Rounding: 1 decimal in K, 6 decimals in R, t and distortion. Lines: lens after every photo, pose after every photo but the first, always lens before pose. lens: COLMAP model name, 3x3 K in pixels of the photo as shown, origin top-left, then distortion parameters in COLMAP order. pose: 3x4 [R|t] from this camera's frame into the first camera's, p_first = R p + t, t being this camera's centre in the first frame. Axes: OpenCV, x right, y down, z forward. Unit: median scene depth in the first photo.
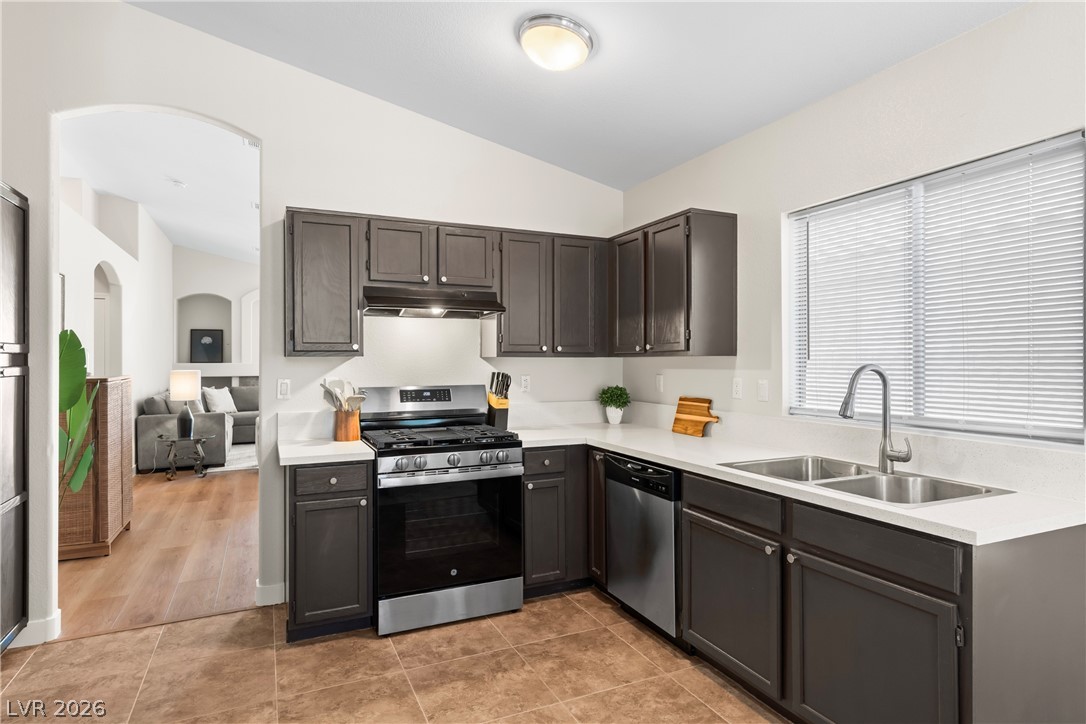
lens RADIAL K [[601.4, 0, 542.6], [0, 601.4, 358.6], [0, 0, 1]] dist [0.003612, 0.000848]
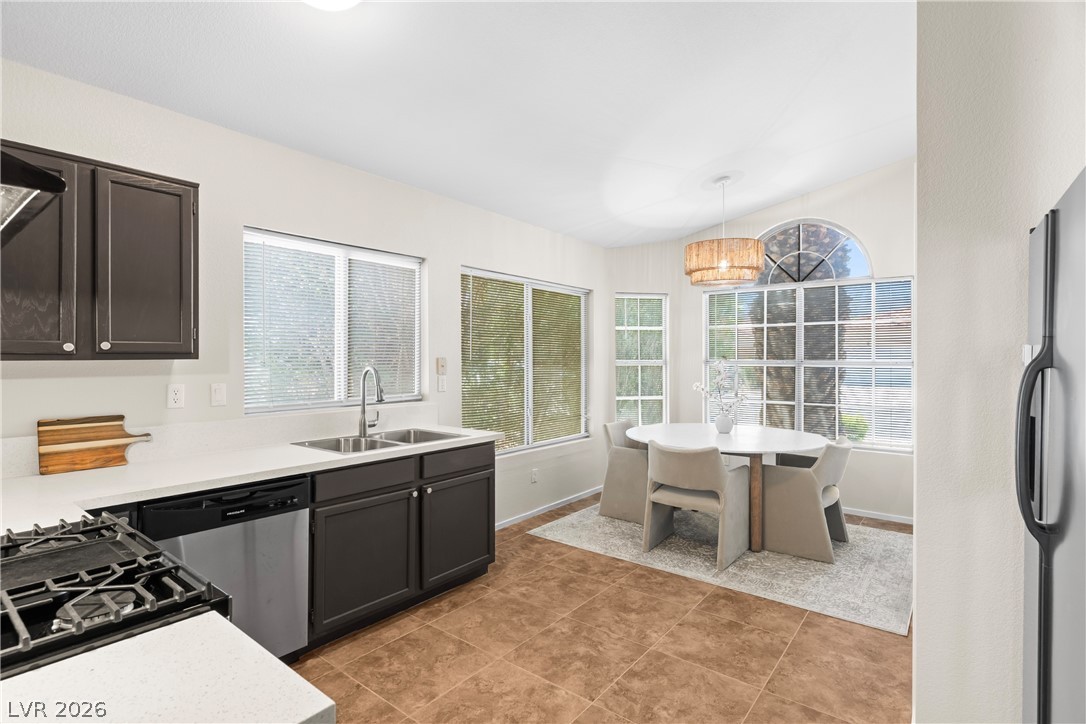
lens RADIAL K [[528.1, 0, 545.1], [0, 528.1, 358.7], [0, 0, 1]] dist [-0.000187, 0.002344]
pose [[-0.454667, 0.002331, 0.890658, -0.574185], [-0.003526, 0.999984, -0.004418, -0.003698], [-0.890654, -0.005149, -0.454652, 0.823504]]
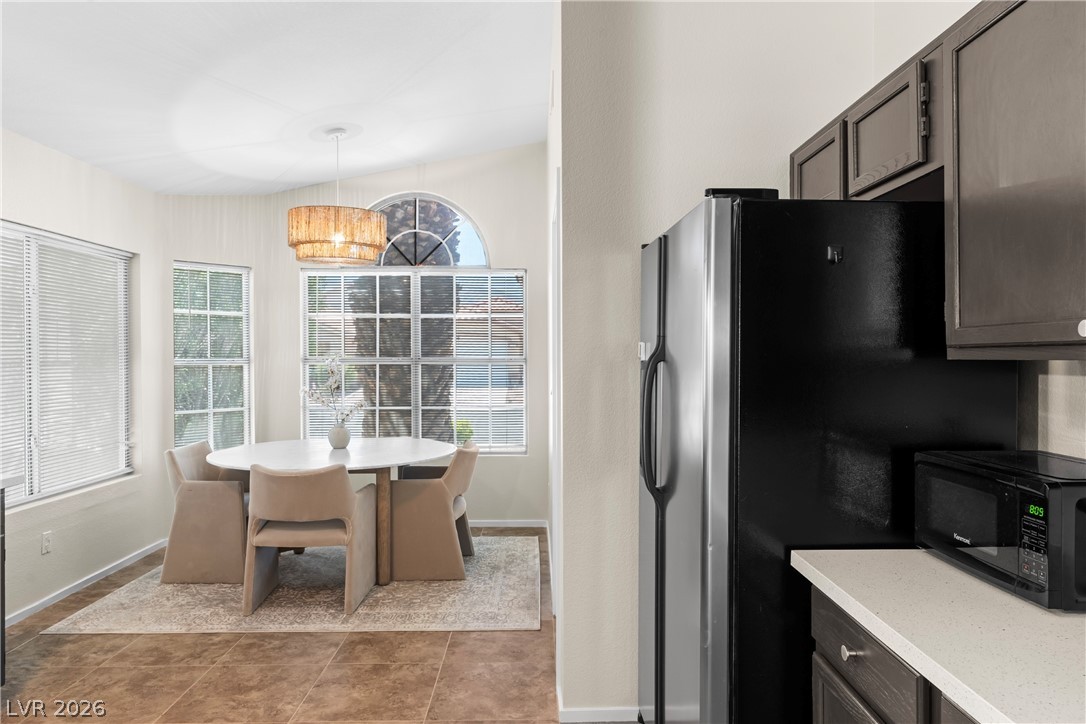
lens RADIAL K [[717.0, 0, 548.0], [0, 717.0, 357.1], [0, 0, 1]] dist [0.004642, 0.008119]
pose [[-0.913806, 0.004576, 0.406126, -0.570920], [0.003564, 0.999988, -0.003247, -0.002817], [-0.406136, -0.001520, -0.913811, 0.891369]]
